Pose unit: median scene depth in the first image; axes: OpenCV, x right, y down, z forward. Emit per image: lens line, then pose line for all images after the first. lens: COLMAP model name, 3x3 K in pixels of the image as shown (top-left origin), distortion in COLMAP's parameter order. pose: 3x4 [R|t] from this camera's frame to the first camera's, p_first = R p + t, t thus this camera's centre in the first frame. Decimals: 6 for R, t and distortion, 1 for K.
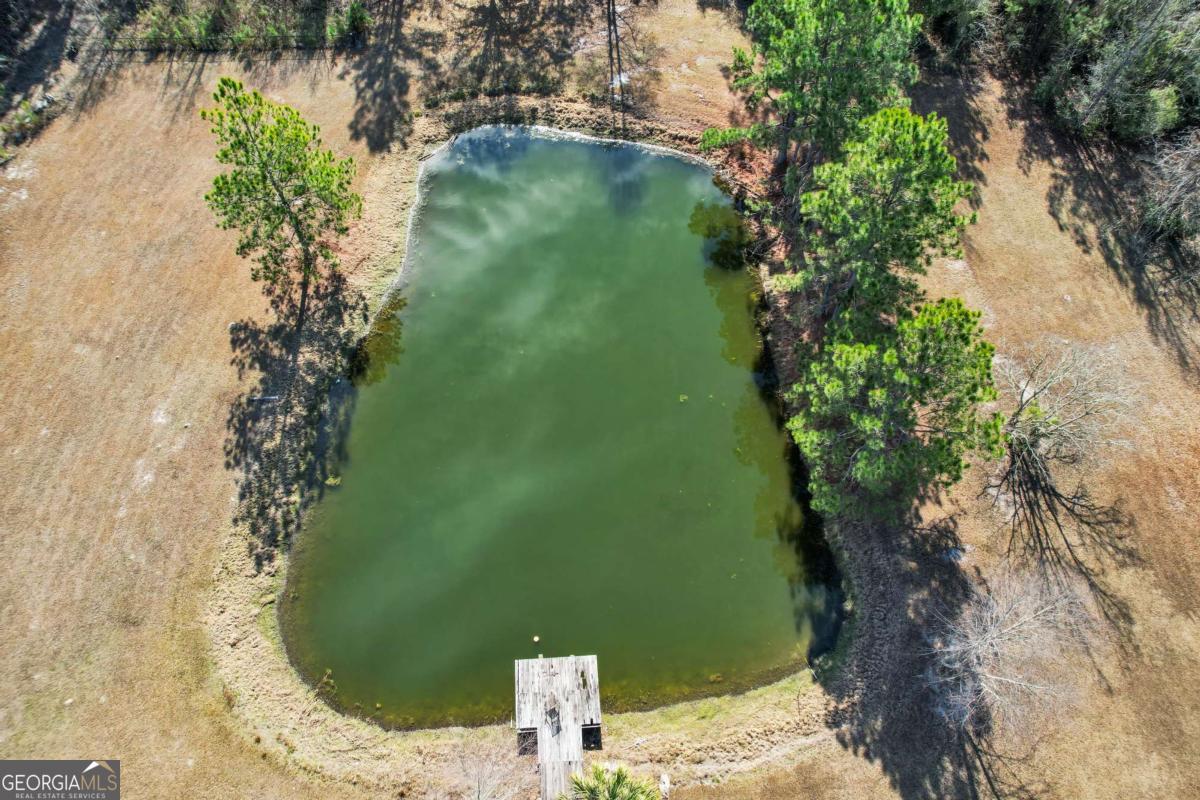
lens RADIAL K [[770.0, 0, 598.2], [0, 770.0, 399.6], [0, 0, 1]] dist [-0.066492, 0.049846]
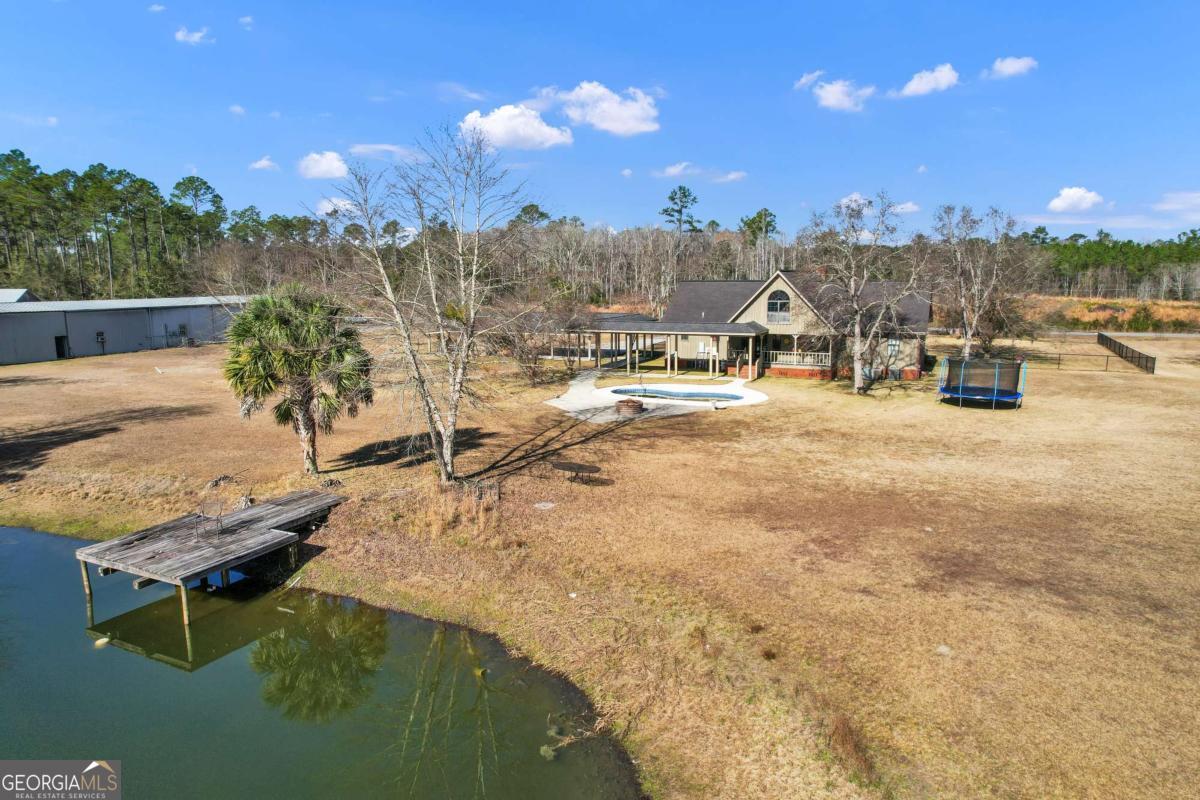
lens RADIAL K [[770.0, 0, 598.2], [0, 770.0, 399.6], [0, 0, 1]] dist [-0.066492, 0.049846]
pose [[-0.861463, -0.059190, 0.504358, -0.540917], [0.447777, 0.379940, 0.809409, 0.051426], [-0.239535, 0.923116, -0.300800, 0.979248]]
